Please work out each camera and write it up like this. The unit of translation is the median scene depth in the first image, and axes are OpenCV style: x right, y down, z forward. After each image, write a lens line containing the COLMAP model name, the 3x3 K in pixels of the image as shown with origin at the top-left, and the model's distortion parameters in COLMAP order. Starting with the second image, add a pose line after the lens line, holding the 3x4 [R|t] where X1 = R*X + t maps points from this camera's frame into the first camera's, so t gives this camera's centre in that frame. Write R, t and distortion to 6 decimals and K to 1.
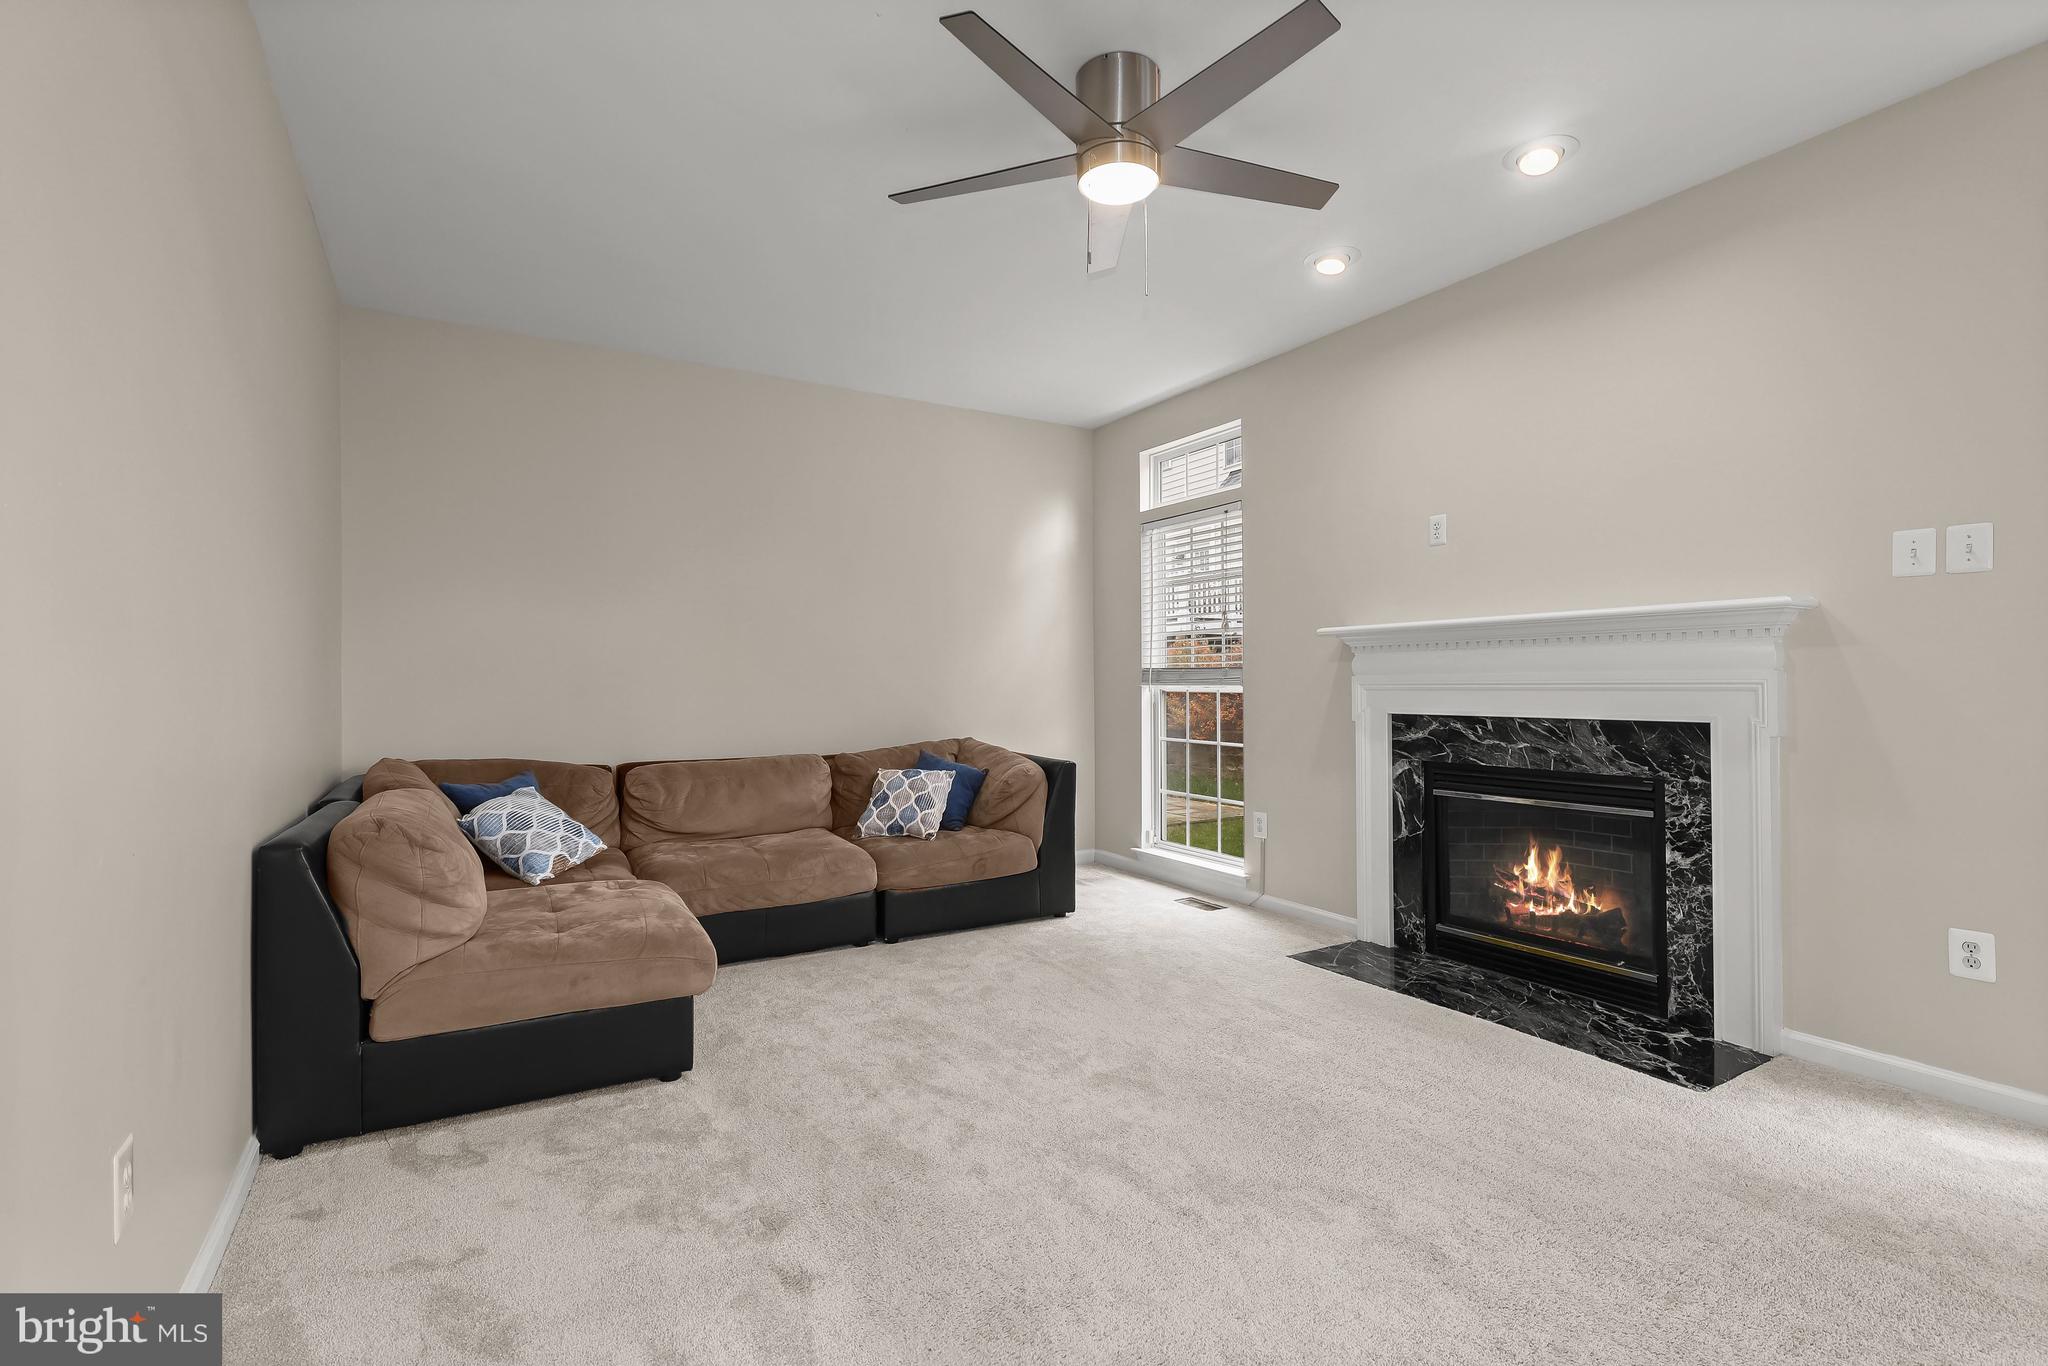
lens RADIAL K [[917.3, 0, 1027.9], [0, 917.3, 687.0], [0, 0, 1]] dist [0.001979, -0.000158]
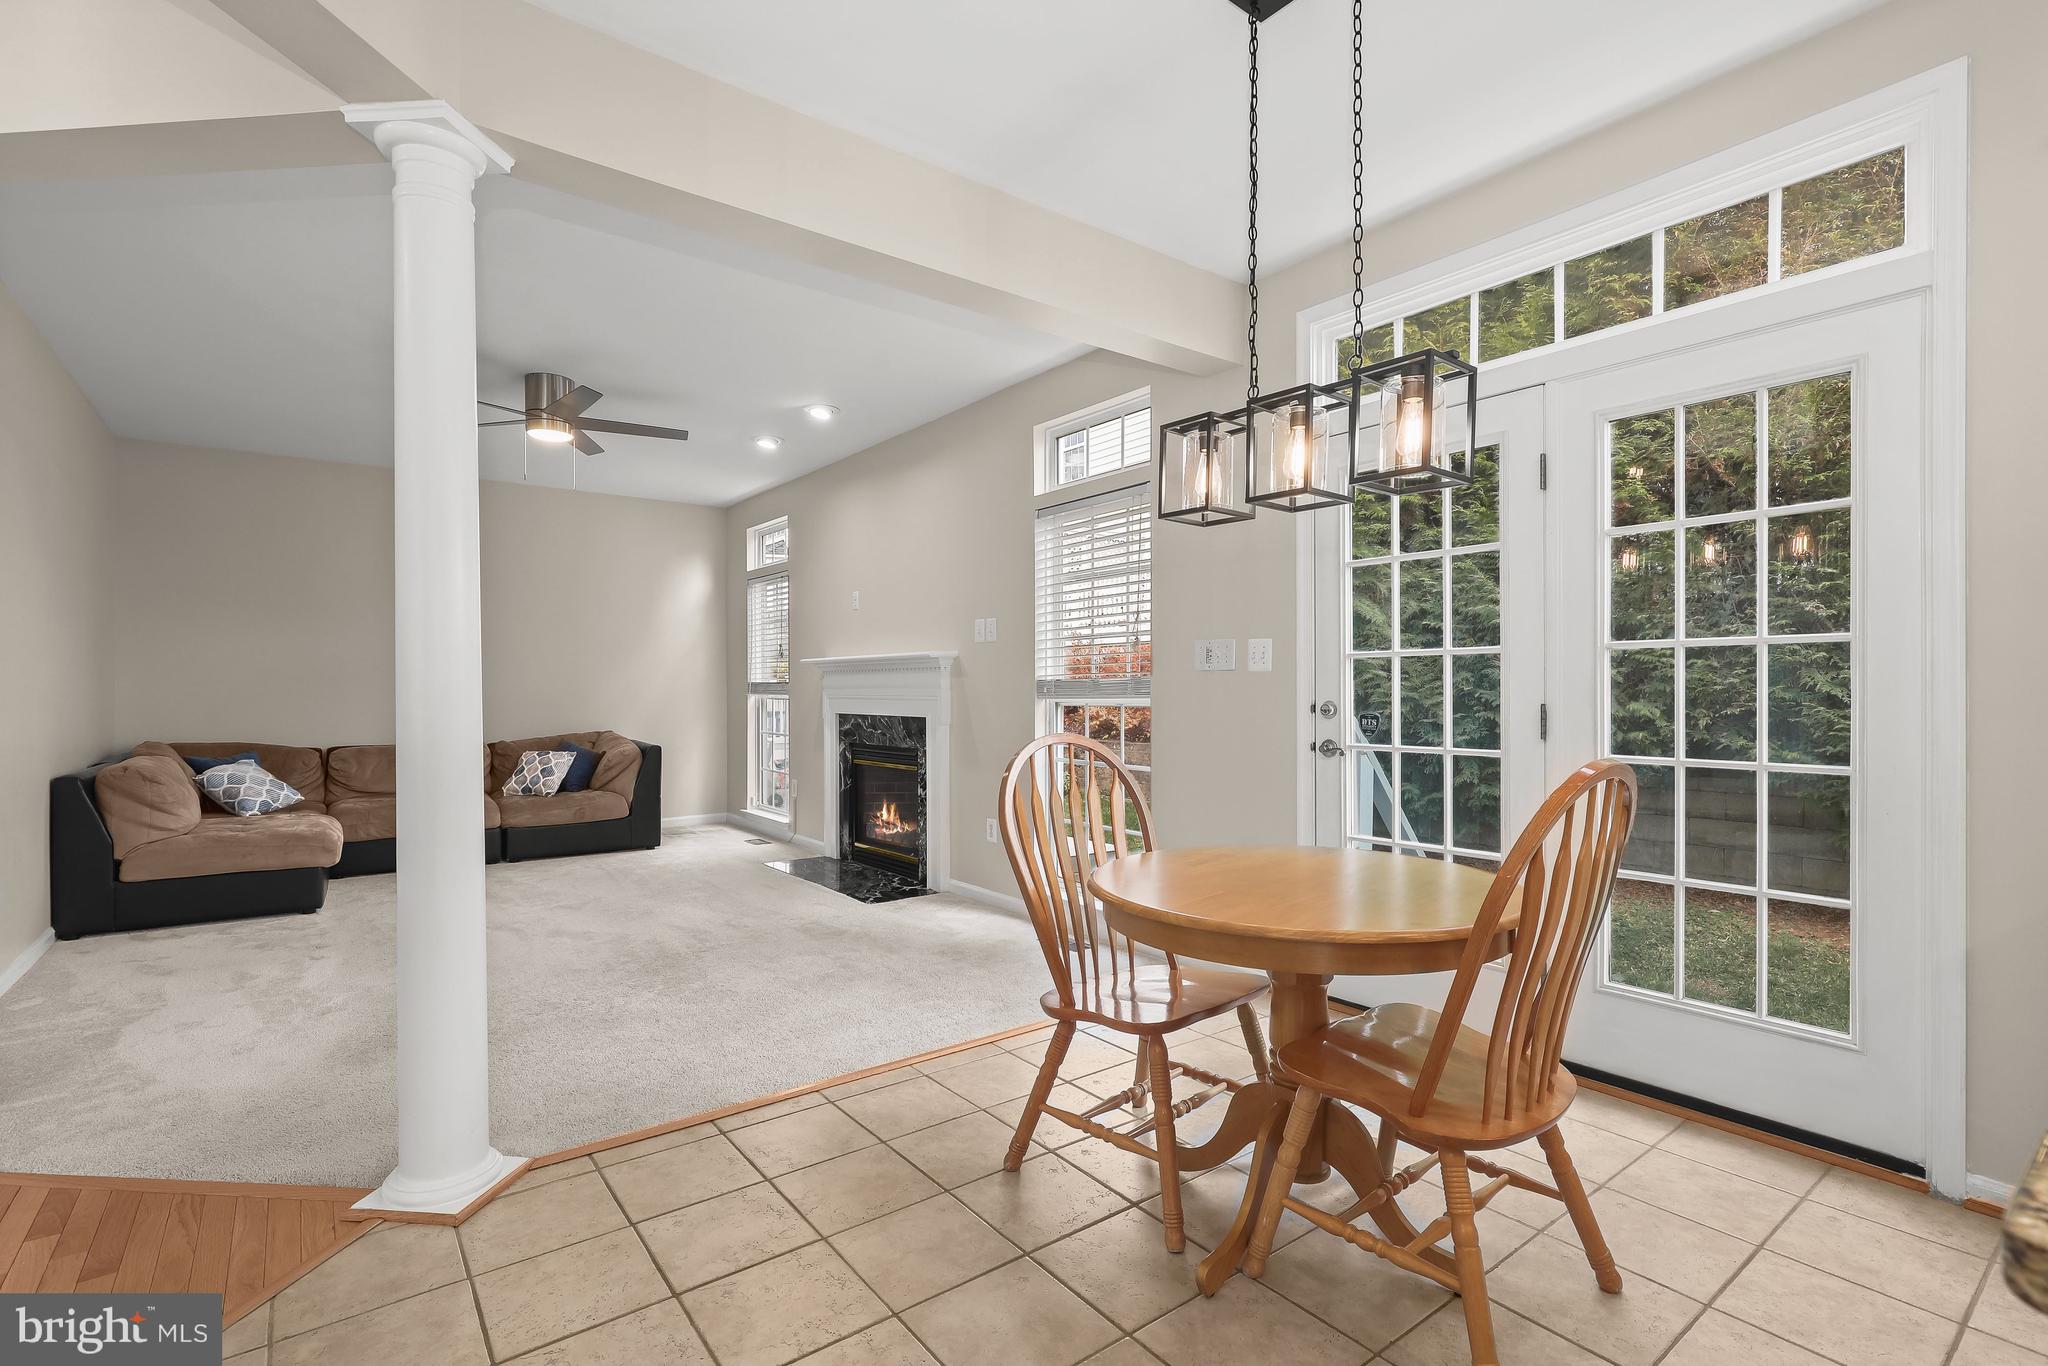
lens RADIAL K [[942.4, 0, 1034.5], [0, 942.4, 691.3], [0, 0, 1]] dist [0.003040, 0.001285]
pose [[0.994922, 0.003668, 0.100584, 0.617668], [-0.003590, 0.999993, -0.000961, -0.010080], [-0.100587, 0.000595, 0.994928, -0.726318]]
